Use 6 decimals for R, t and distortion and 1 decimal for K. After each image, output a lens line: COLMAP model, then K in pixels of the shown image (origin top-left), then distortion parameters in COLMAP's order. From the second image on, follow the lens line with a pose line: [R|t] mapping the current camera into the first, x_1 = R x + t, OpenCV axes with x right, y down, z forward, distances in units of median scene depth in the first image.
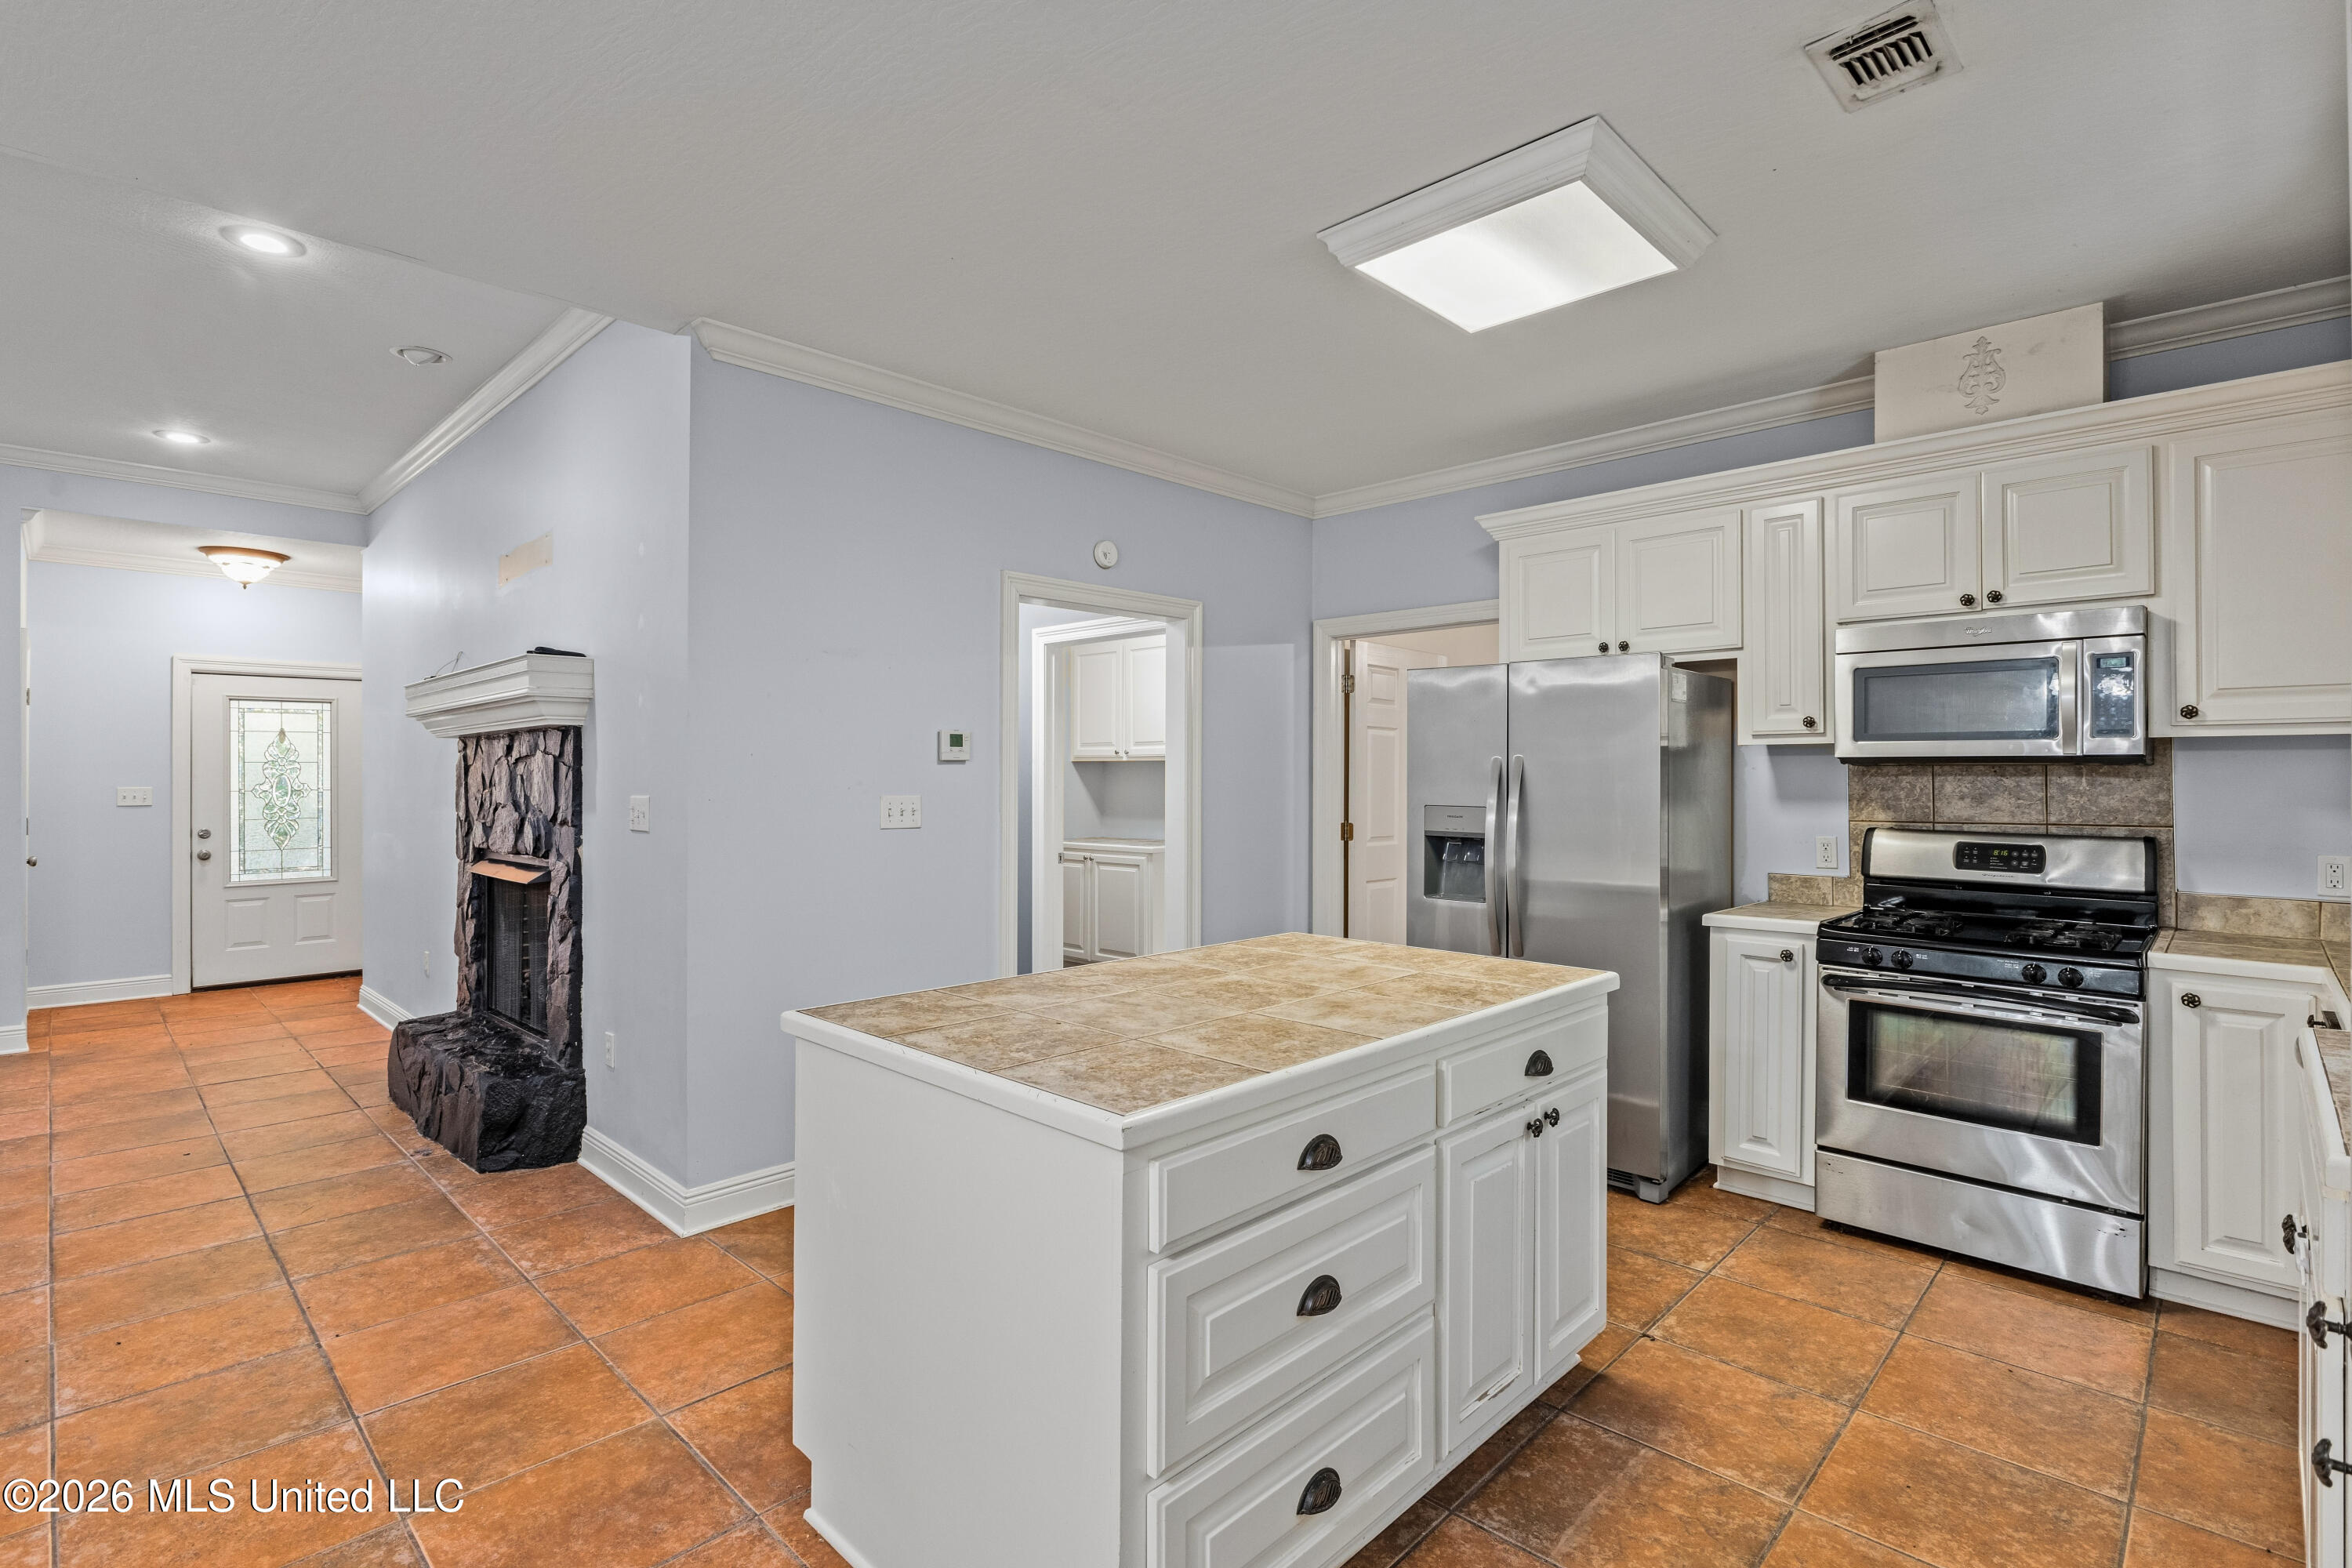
lens RADIAL K [[1110.9, 0, 1172.9], [0, 1110.9, 771.5], [0, 0, 1]] dist [-0.004305, -0.001099]
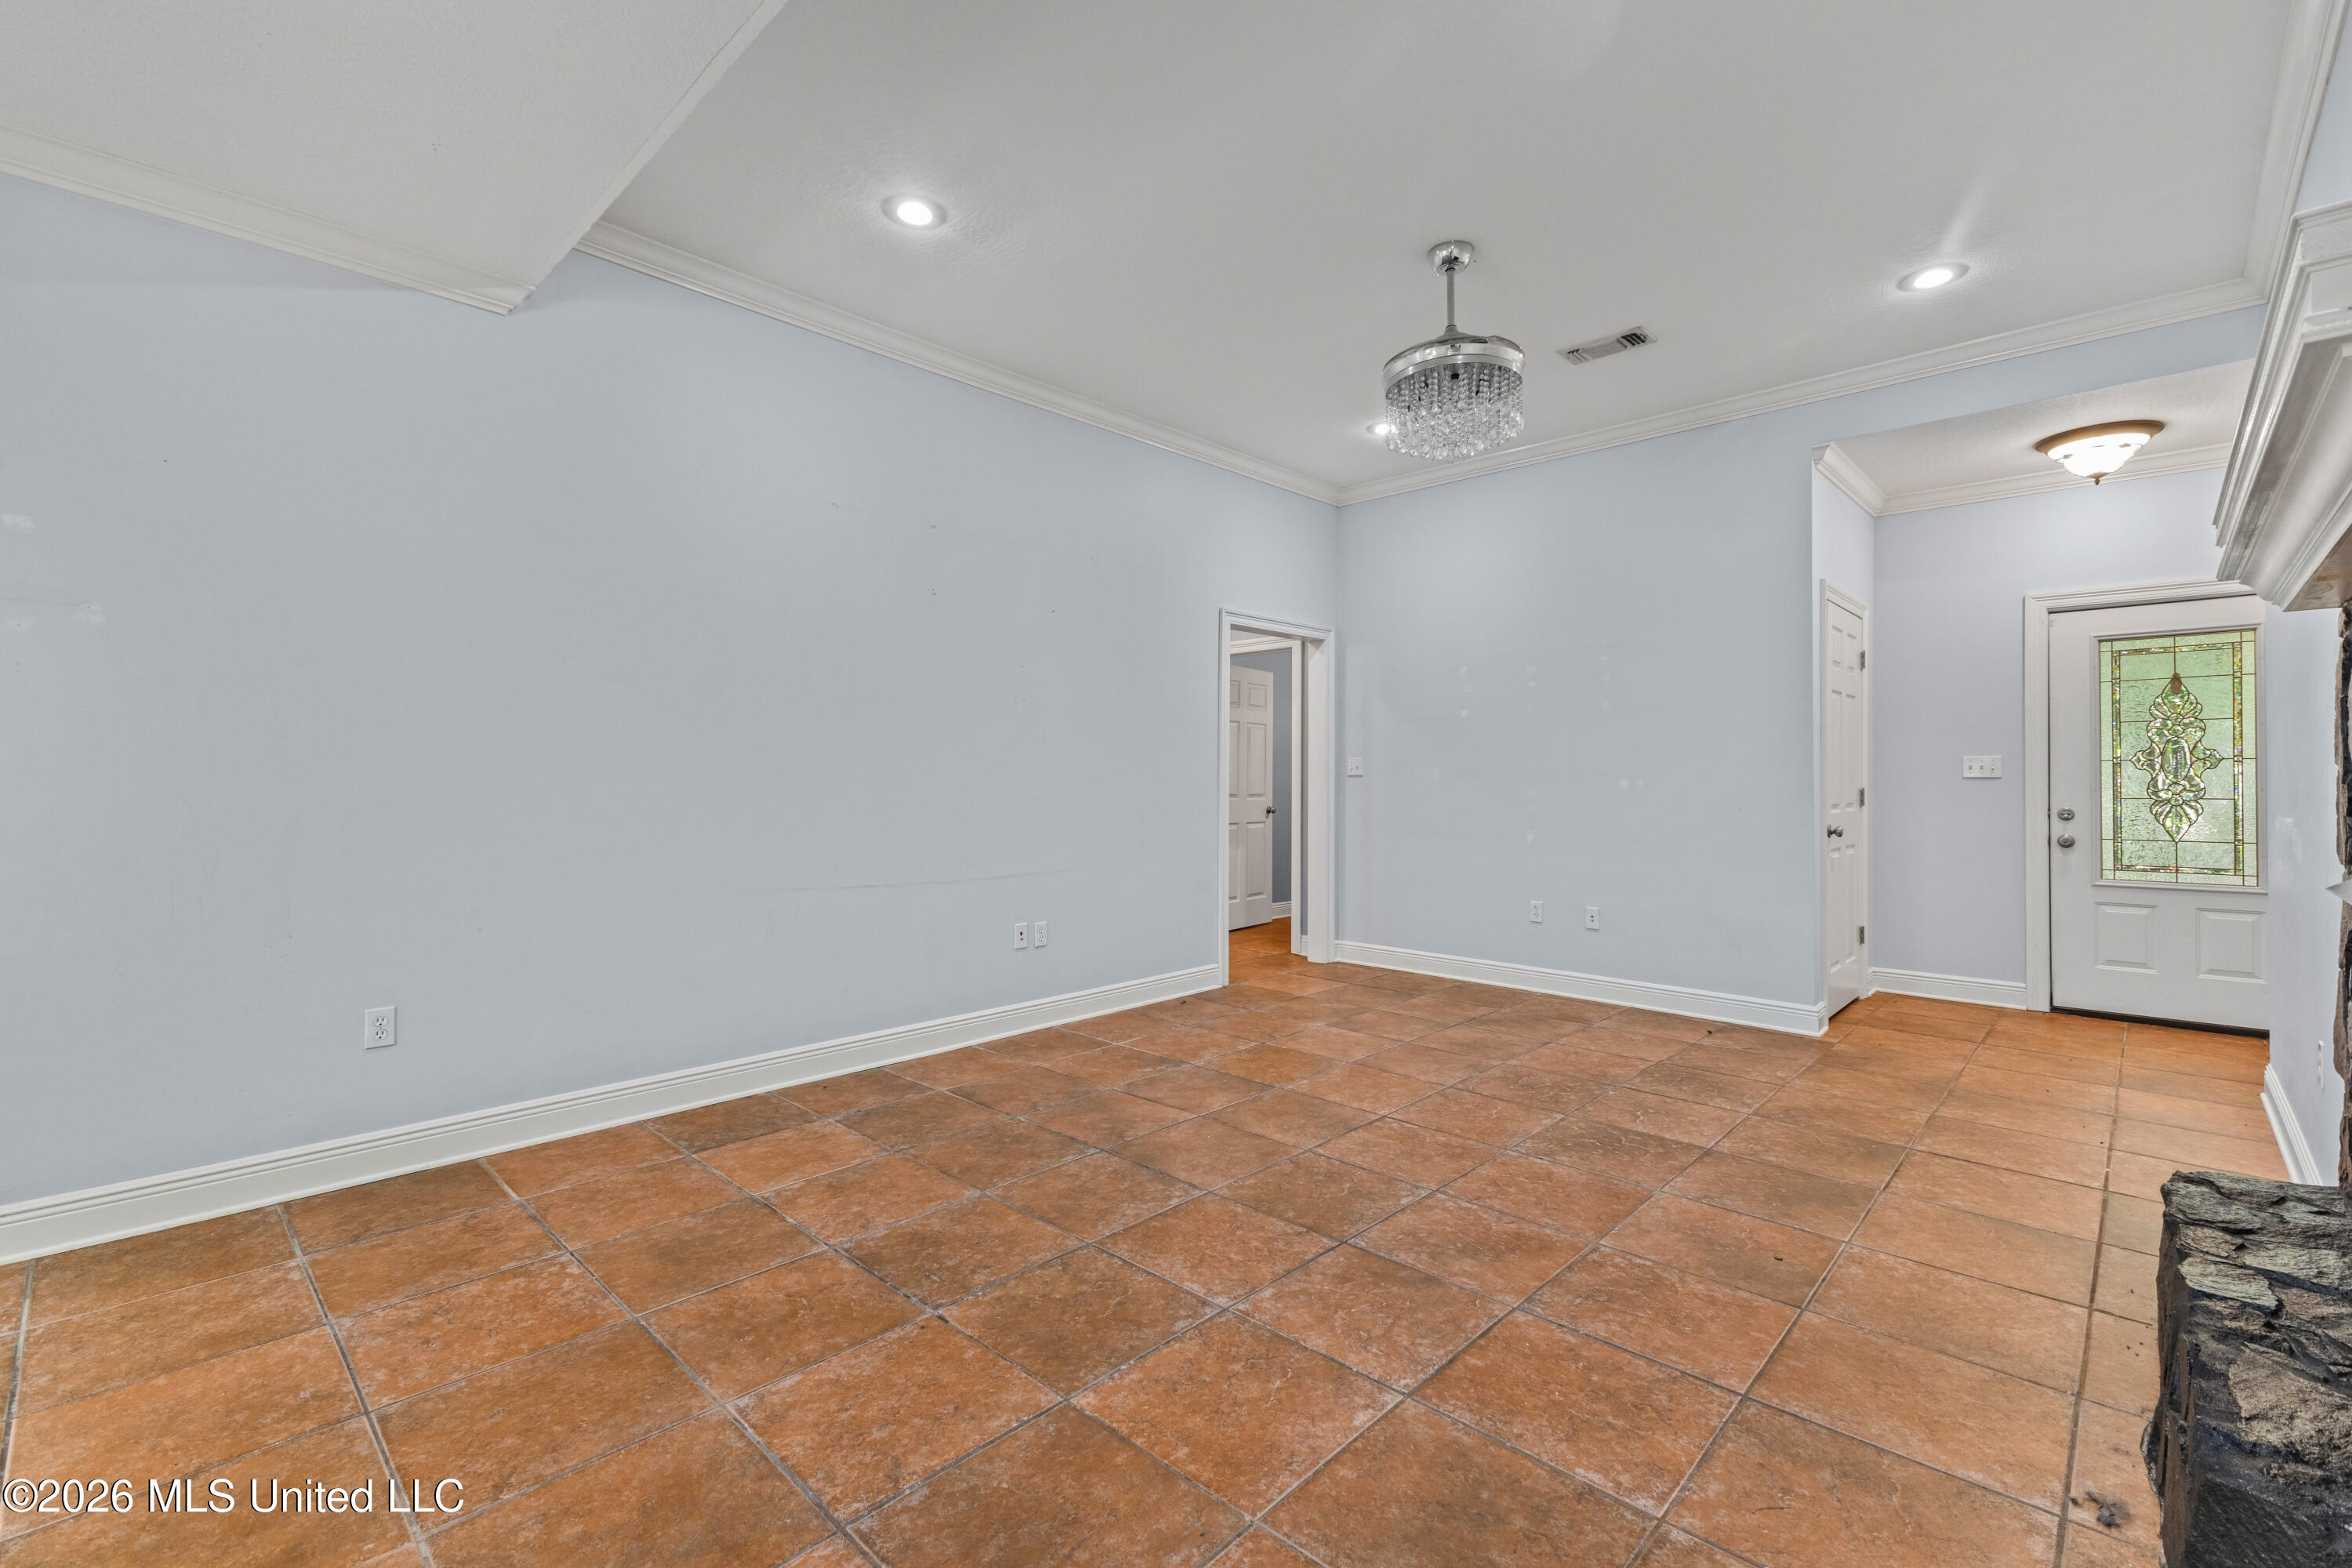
lens RADIAL K [[1007.6, 0, 1170.6], [0, 1007.6, 773.7], [0, 0, 1]] dist [0.014598, 0.000029]
pose [[0.011241, -0.002429, -0.999934, -0.155279], [0.001239, 0.999996, -0.002415, 0.028337], [0.999936, -0.001212, 0.011244, 0.354757]]
